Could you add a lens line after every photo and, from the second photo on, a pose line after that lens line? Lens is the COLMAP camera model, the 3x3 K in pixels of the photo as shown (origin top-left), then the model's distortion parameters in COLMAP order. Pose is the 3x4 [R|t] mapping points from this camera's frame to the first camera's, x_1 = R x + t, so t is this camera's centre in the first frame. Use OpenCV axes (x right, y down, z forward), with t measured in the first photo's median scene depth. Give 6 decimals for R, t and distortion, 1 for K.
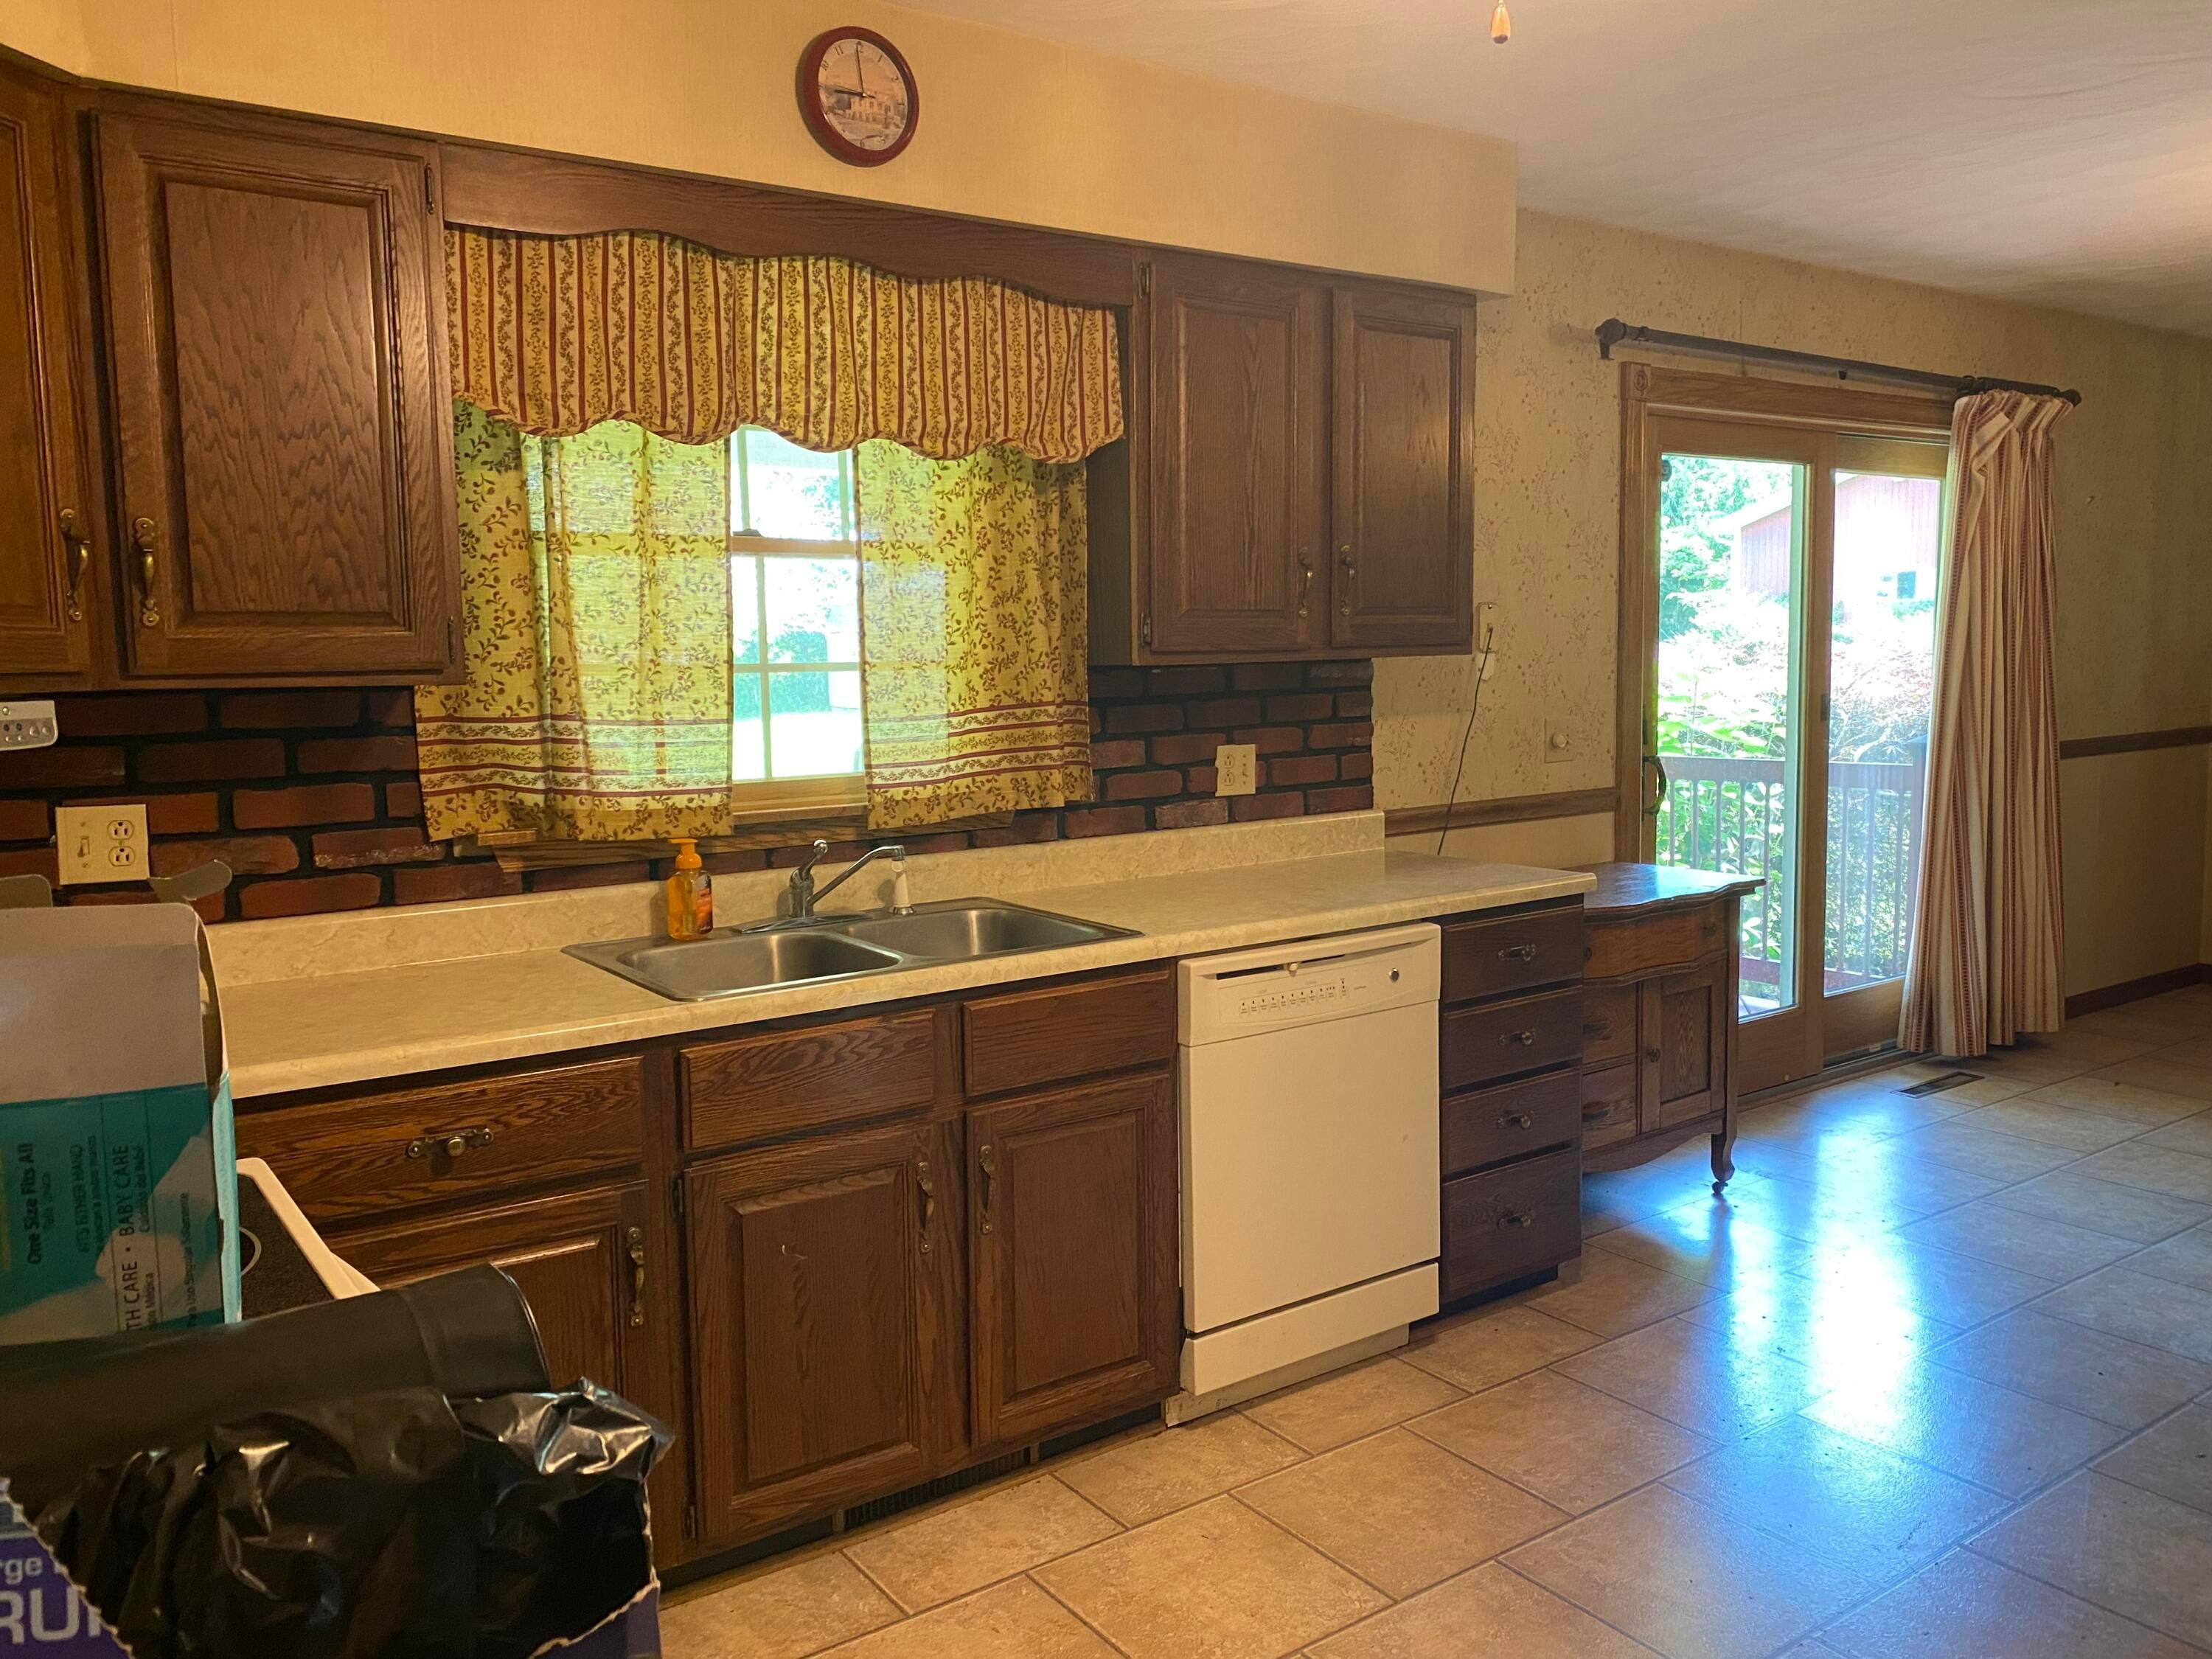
lens RADIAL K [[1669.3, 0, 1084.1], [0, 1669.3, 824.6], [0, 0, 1]] dist [0.050851, -0.055575]
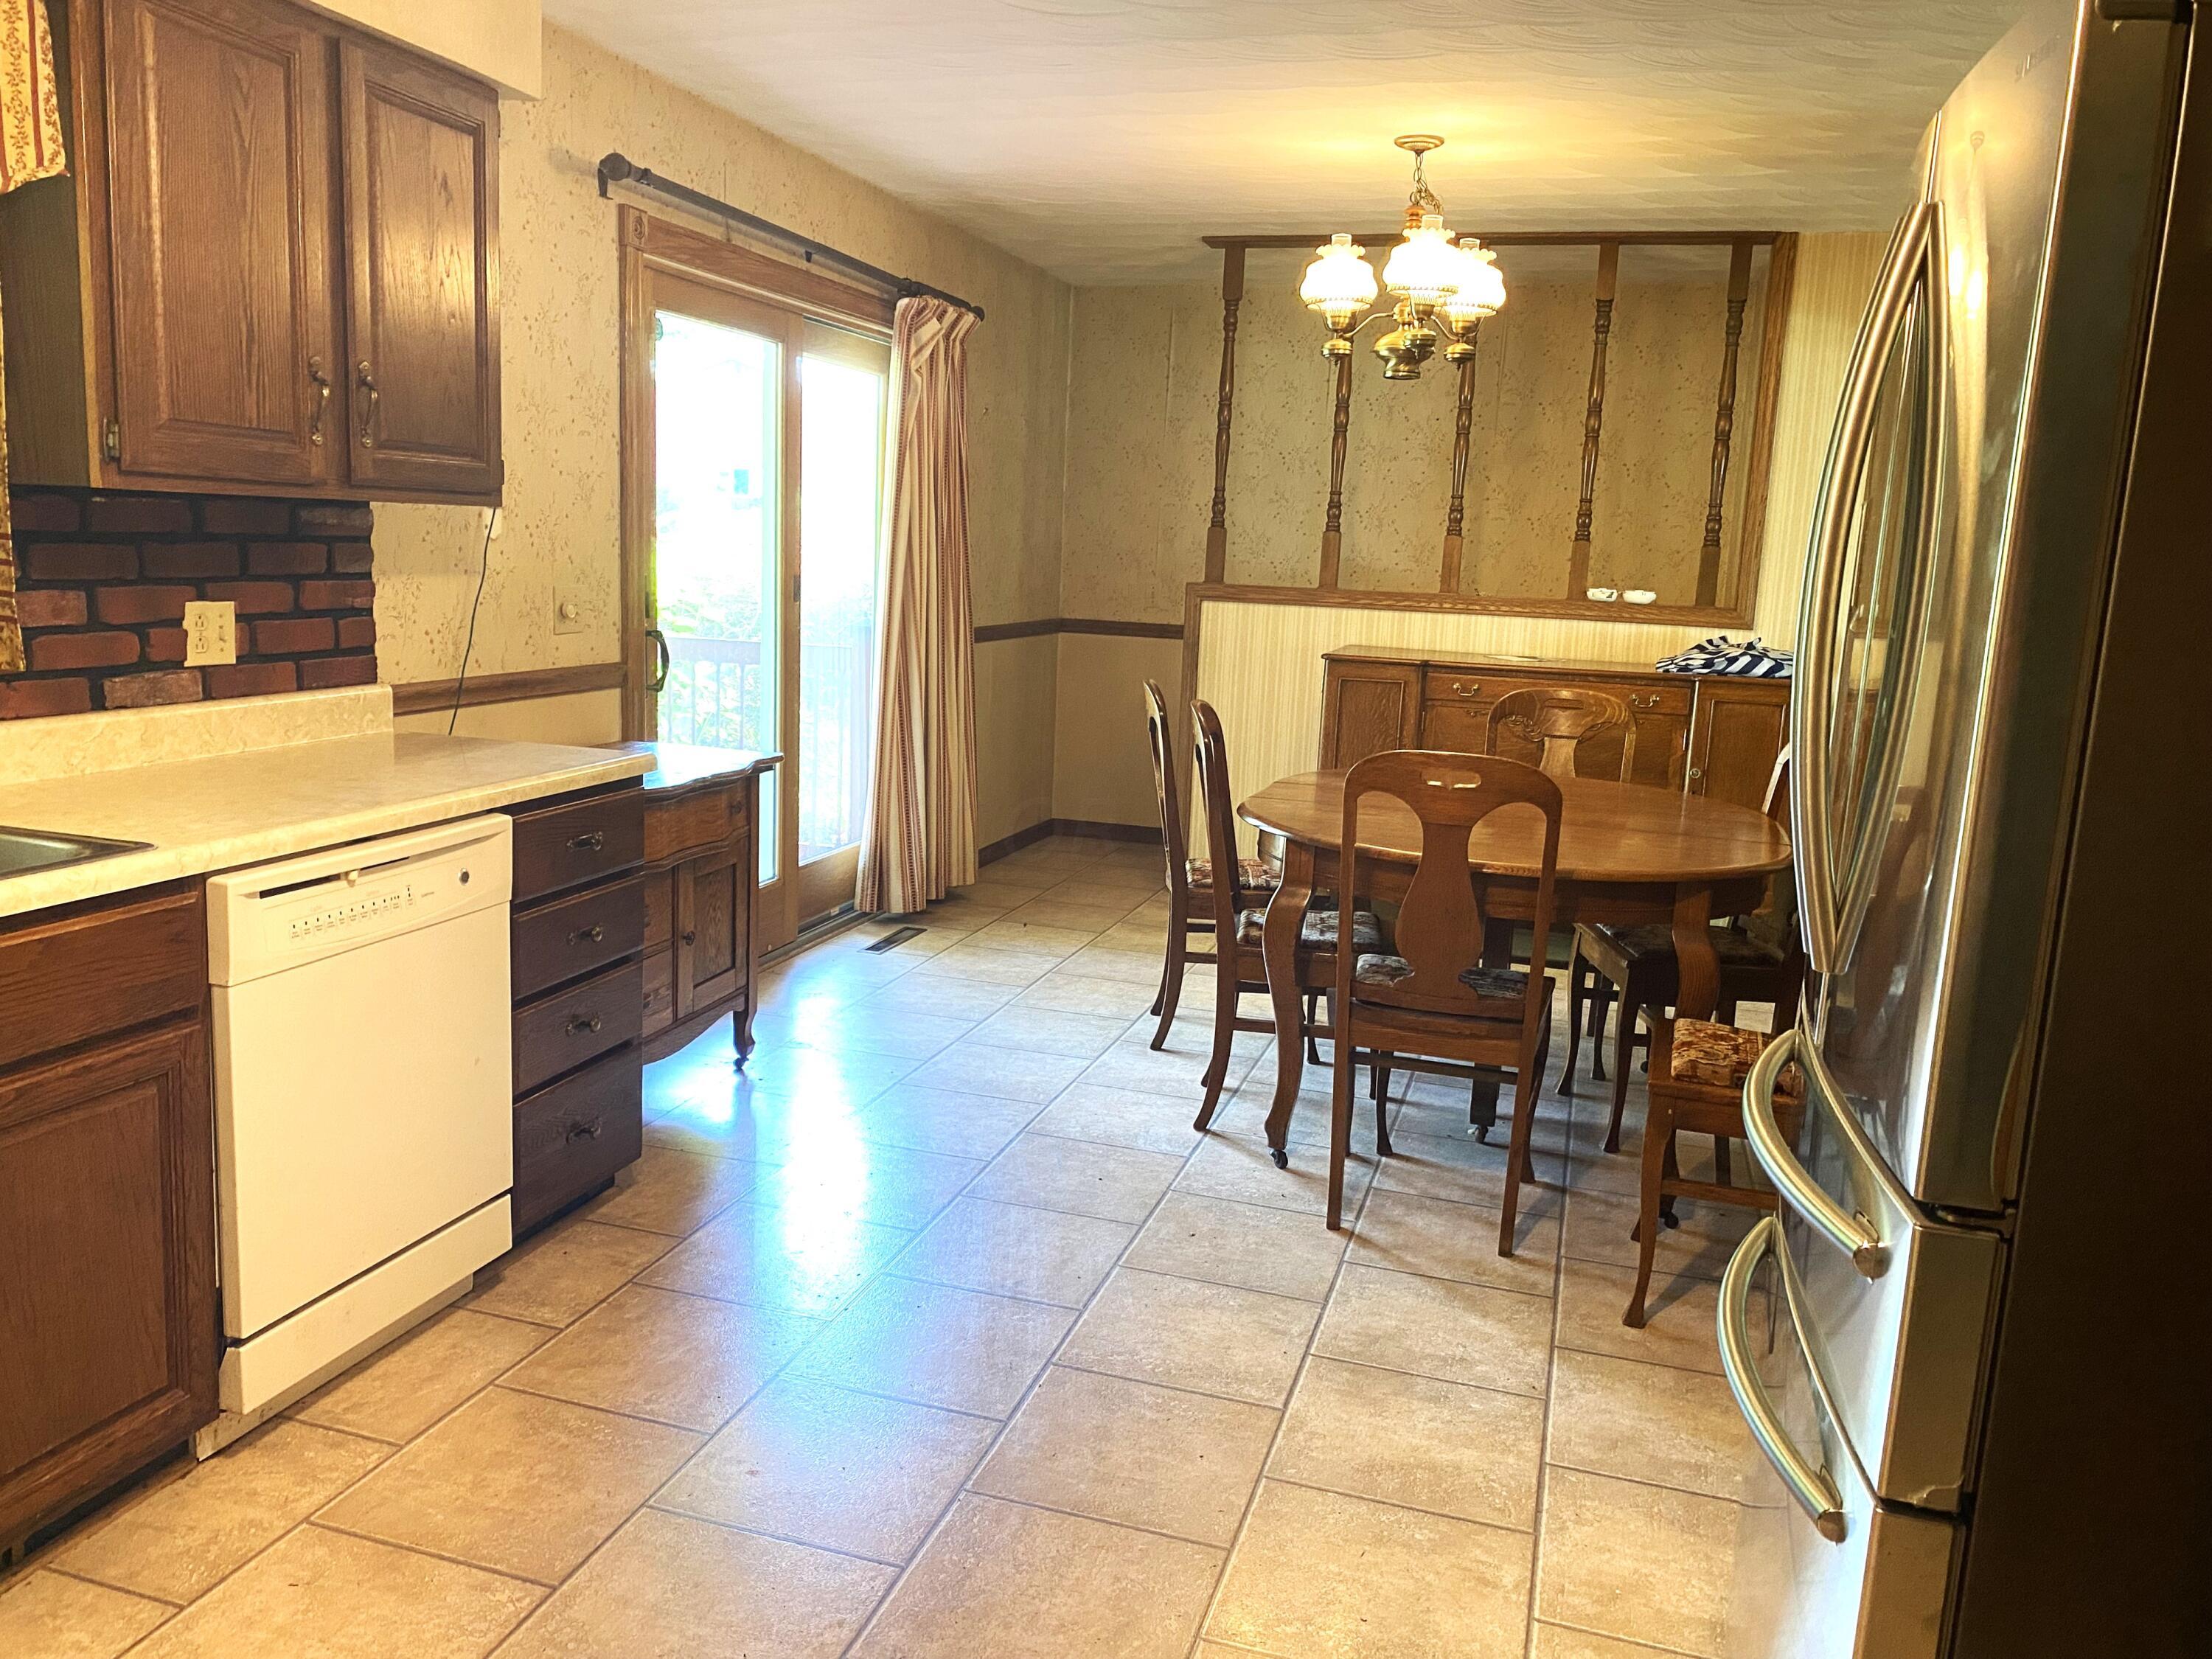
lens RADIAL K [[1669.3, 0, 1062.0], [0, 1669.3, 818.7], [0, 0, 1]] dist [0.050851, -0.055575]
pose [[0.793914, -0.048025, 0.606131, -0.080553], [0.007150, 0.997544, 0.069672, 0.002289], [-0.607988, -0.050980, 0.792307, 0.114063]]
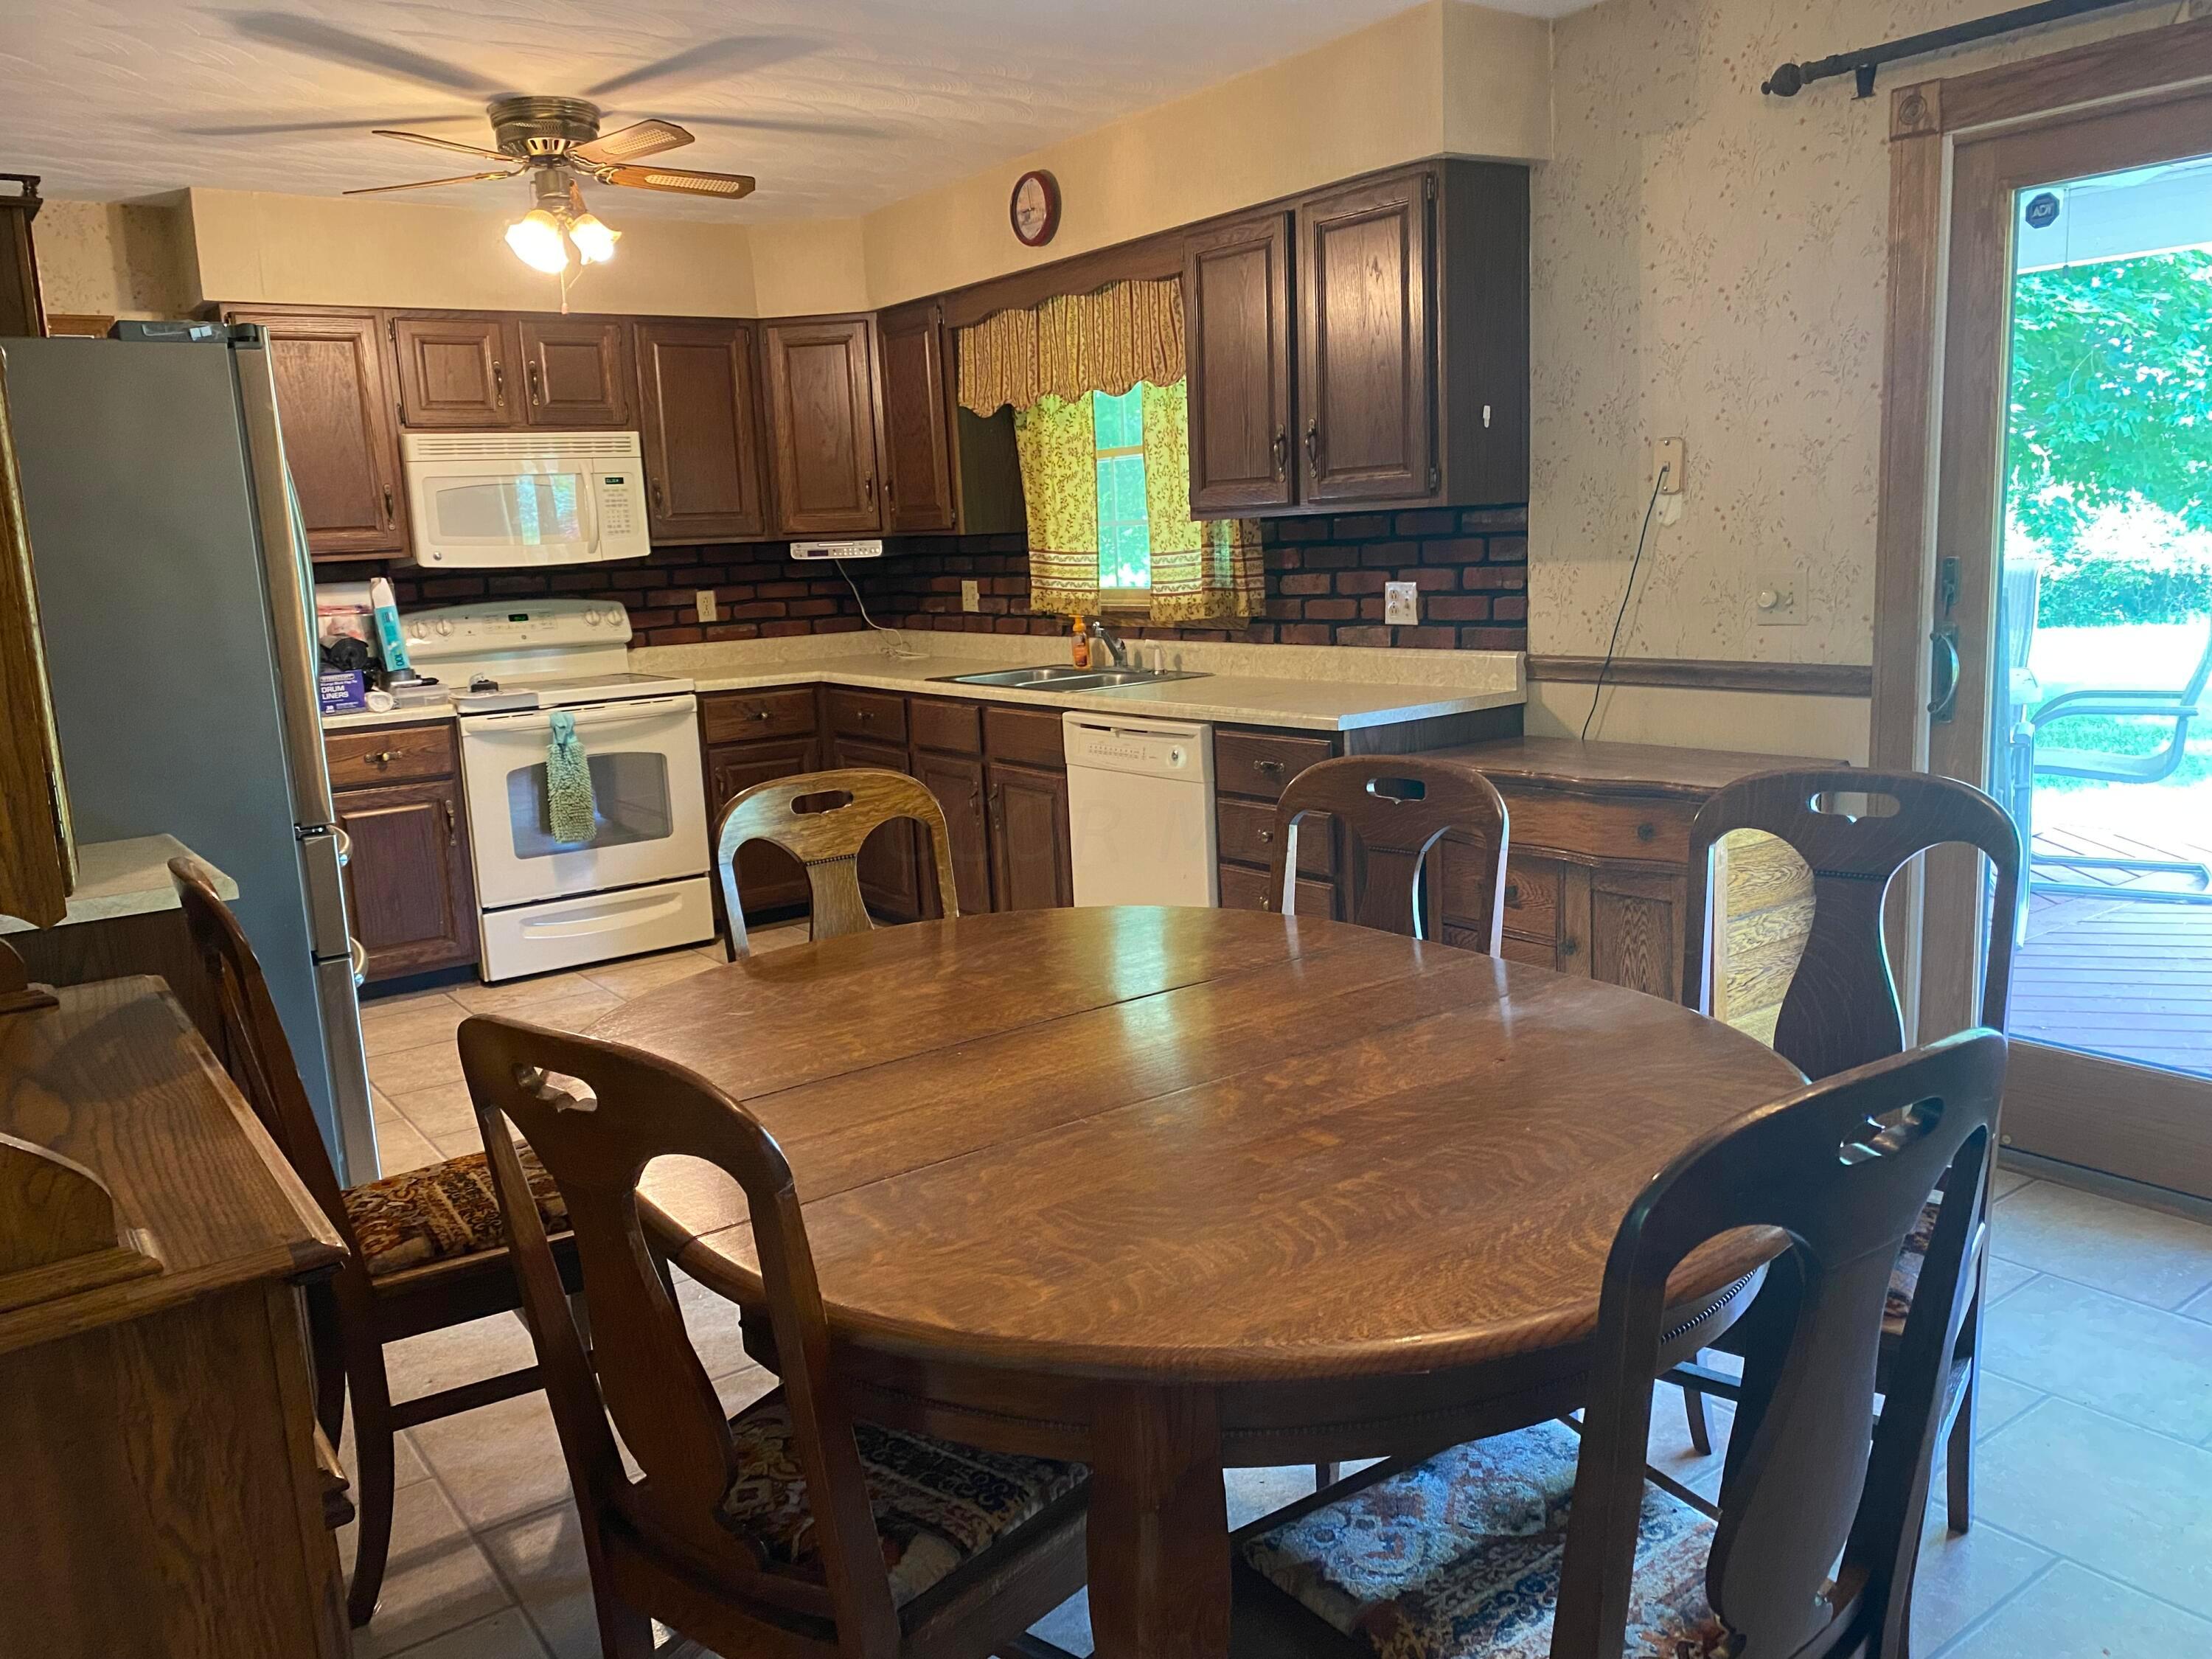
lens RADIAL K [[1669.3, 0, 1087.7], [0, 1669.3, 826.9], [0, 0, 1]] dist [0.050851, -0.055575]
pose [[0.026868, 0.193228, -0.980786, 1.332734], [-0.056198, 0.979880, 0.191510, -0.095801], [0.998058, 0.049972, 0.037187, 0.764282]]
